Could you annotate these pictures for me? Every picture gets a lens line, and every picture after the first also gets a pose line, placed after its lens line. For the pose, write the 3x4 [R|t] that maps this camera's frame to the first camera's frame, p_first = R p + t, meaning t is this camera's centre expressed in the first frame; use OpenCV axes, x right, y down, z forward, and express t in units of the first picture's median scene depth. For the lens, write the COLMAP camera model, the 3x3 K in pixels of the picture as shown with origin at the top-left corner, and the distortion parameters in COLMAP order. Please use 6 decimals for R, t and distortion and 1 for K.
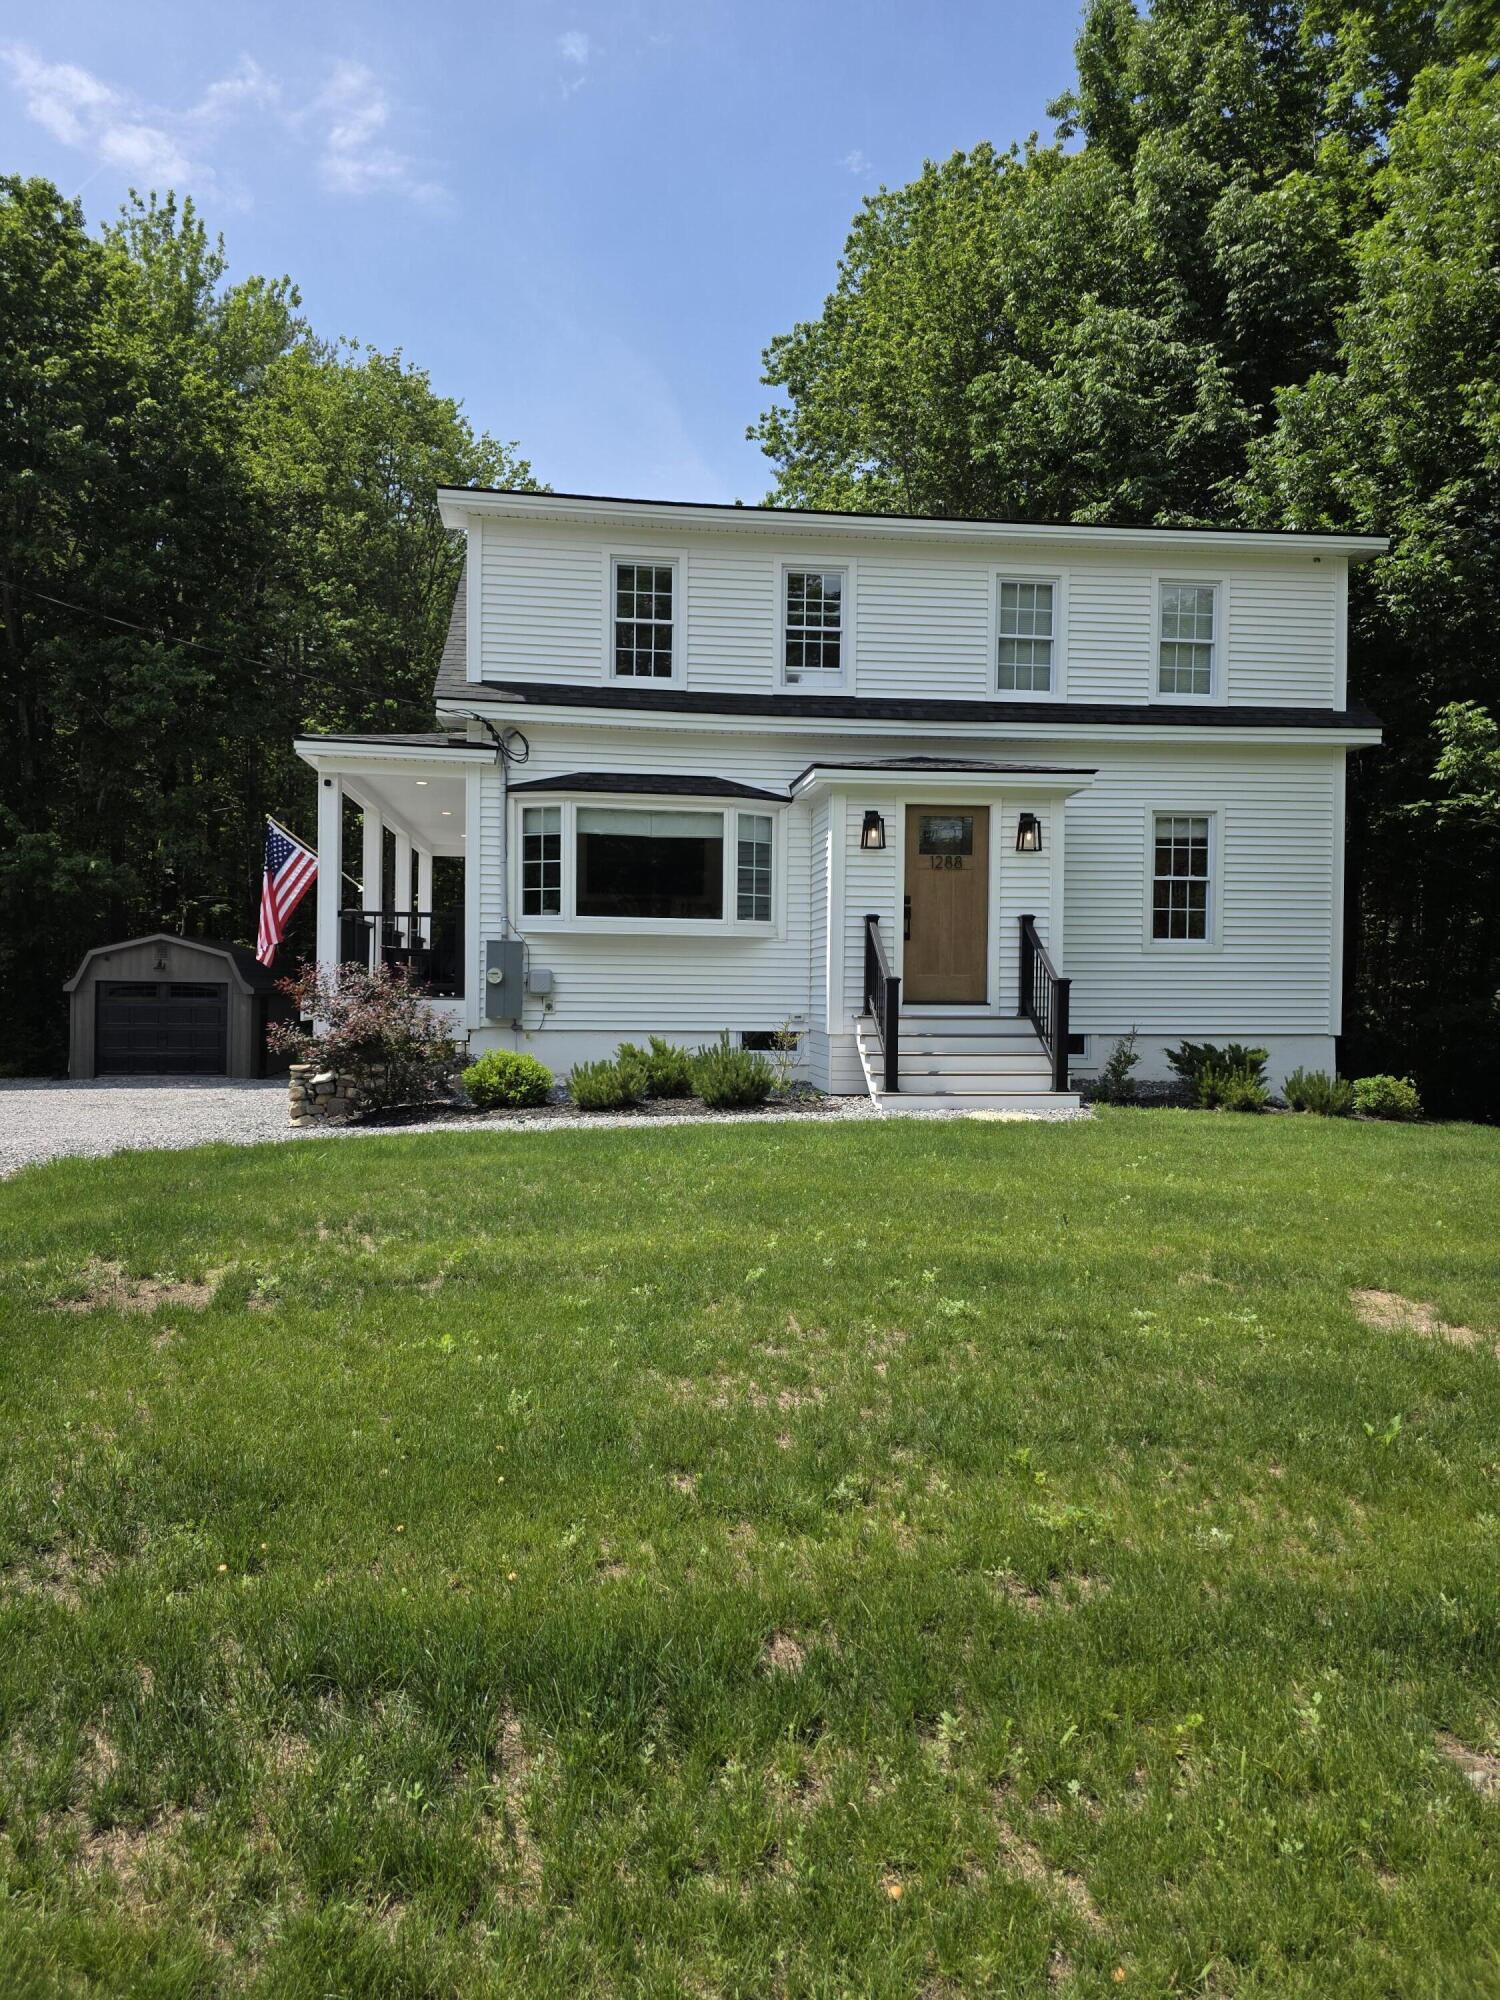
lens RADIAL K [[1352.6, 0, 750.2], [0, 1352.6, 988.6], [0, 0, 1]] dist [0.070837, -0.000708]
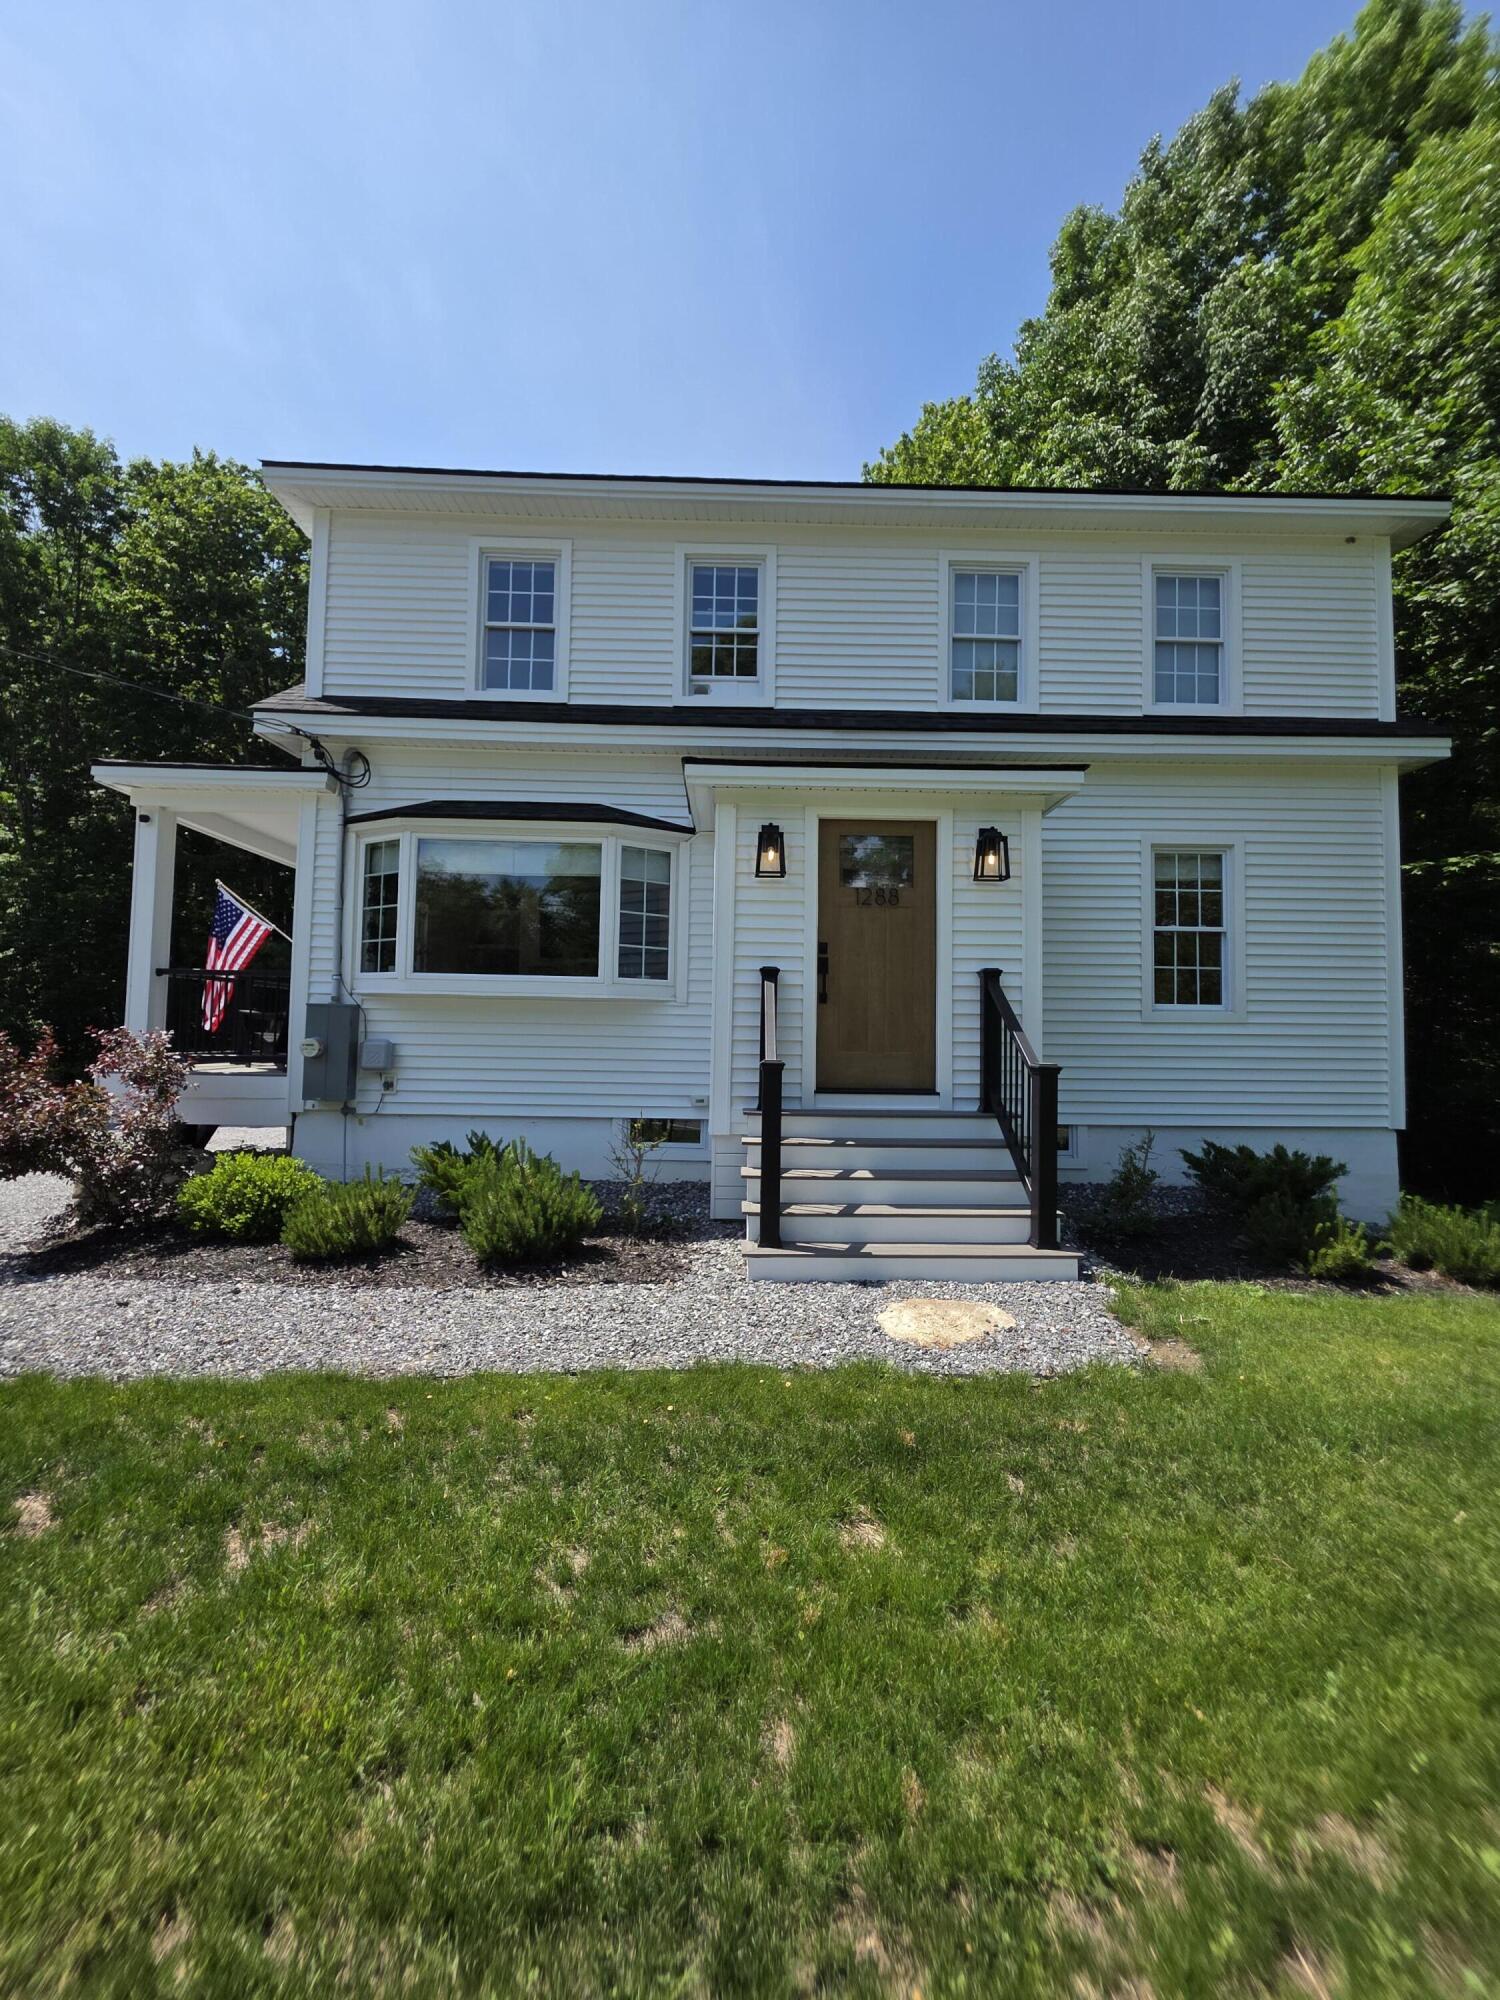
lens RADIAL K [[804.1, 0, 748.8], [0, 804.1, 990.9], [0, 0, 1]] dist [0.000258, 0.000084]
pose [[0.994364, 0.000754, -0.106016, 0.115817], [-0.007053, 0.998230, -0.059047, -0.016001], [0.105783, 0.059462, 0.992610, 0.536896]]
